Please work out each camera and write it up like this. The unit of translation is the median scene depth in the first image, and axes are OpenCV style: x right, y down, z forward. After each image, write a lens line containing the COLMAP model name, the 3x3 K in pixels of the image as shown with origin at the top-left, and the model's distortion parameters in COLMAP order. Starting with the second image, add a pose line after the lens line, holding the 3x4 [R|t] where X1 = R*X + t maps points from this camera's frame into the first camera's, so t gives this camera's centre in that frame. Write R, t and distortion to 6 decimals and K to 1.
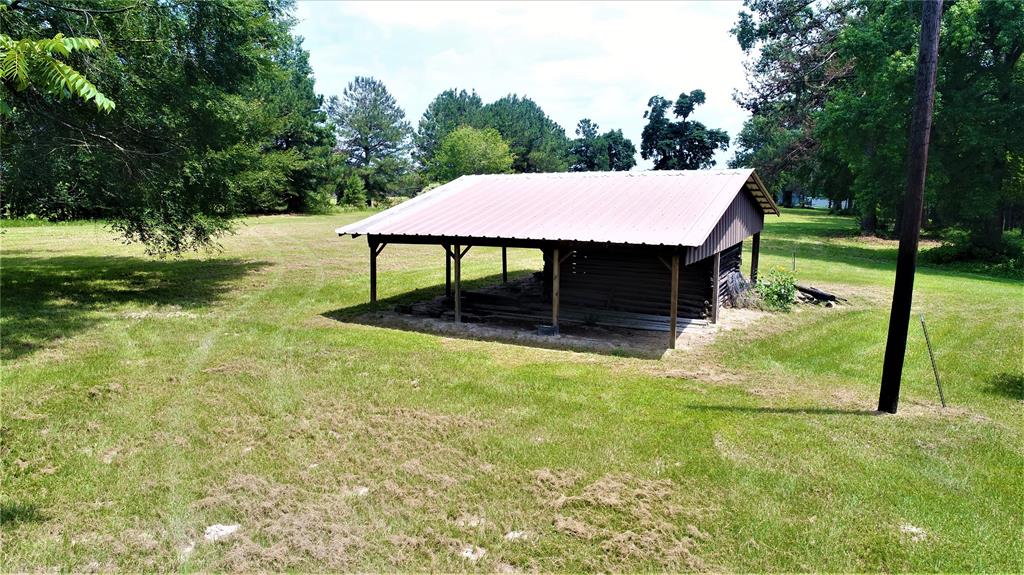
lens RADIAL K [[677.6, 0, 512.0], [0, 677.6, 287.5], [0, 0, 1]] dist [-0.017708, 0.000211]
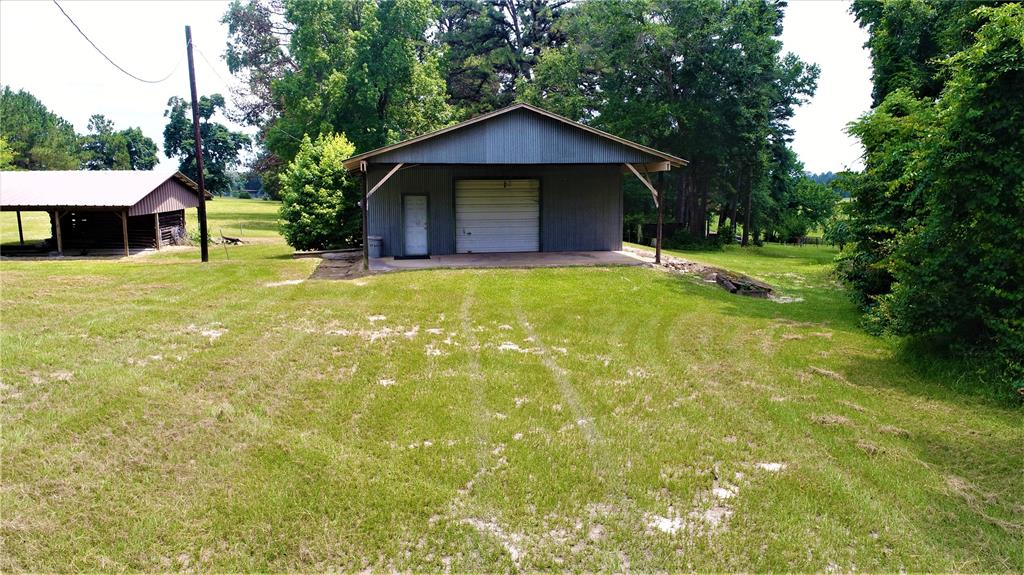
lens RADIAL K [[677.6, 0, 512.0], [0, 677.6, 287.5], [0, 0, 1]] dist [-0.017708, 0.000211]
pose [[0.803033, -0.083813, 0.590012, -0.004228], [0.083417, 0.996122, 0.027968, 0.023145], [-0.590068, 0.026758, 0.806910, -0.139548]]
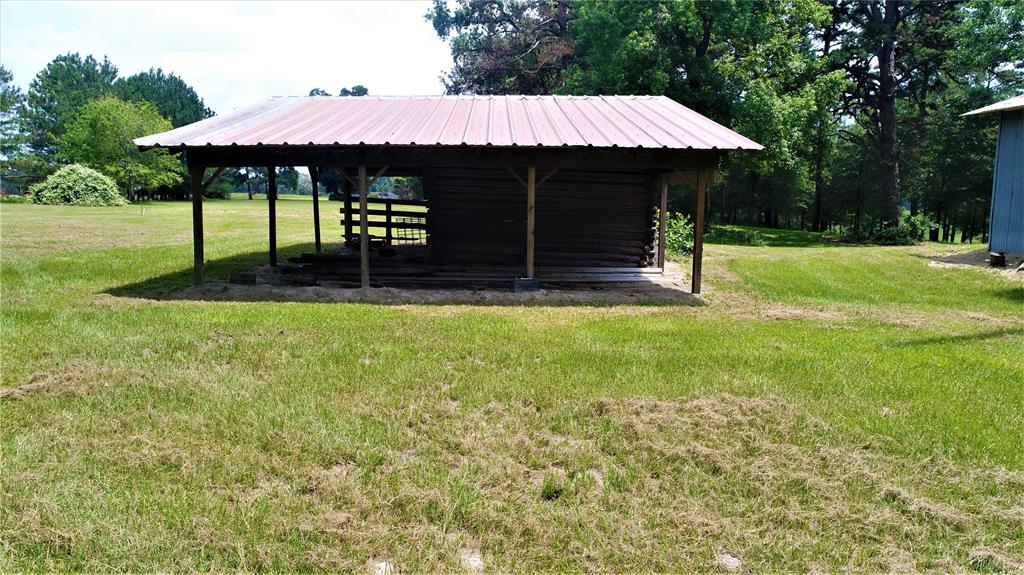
lens RADIAL K [[677.6, 0, 512.0], [0, 677.6, 287.5], [0, 0, 1]] dist [-0.017708, 0.000211]
pose [[0.870982, -0.055543, 0.488165, -0.031796], [0.059319, 0.998209, 0.007740, 0.006437], [-0.487721, 0.022216, 0.872717, 0.043334]]
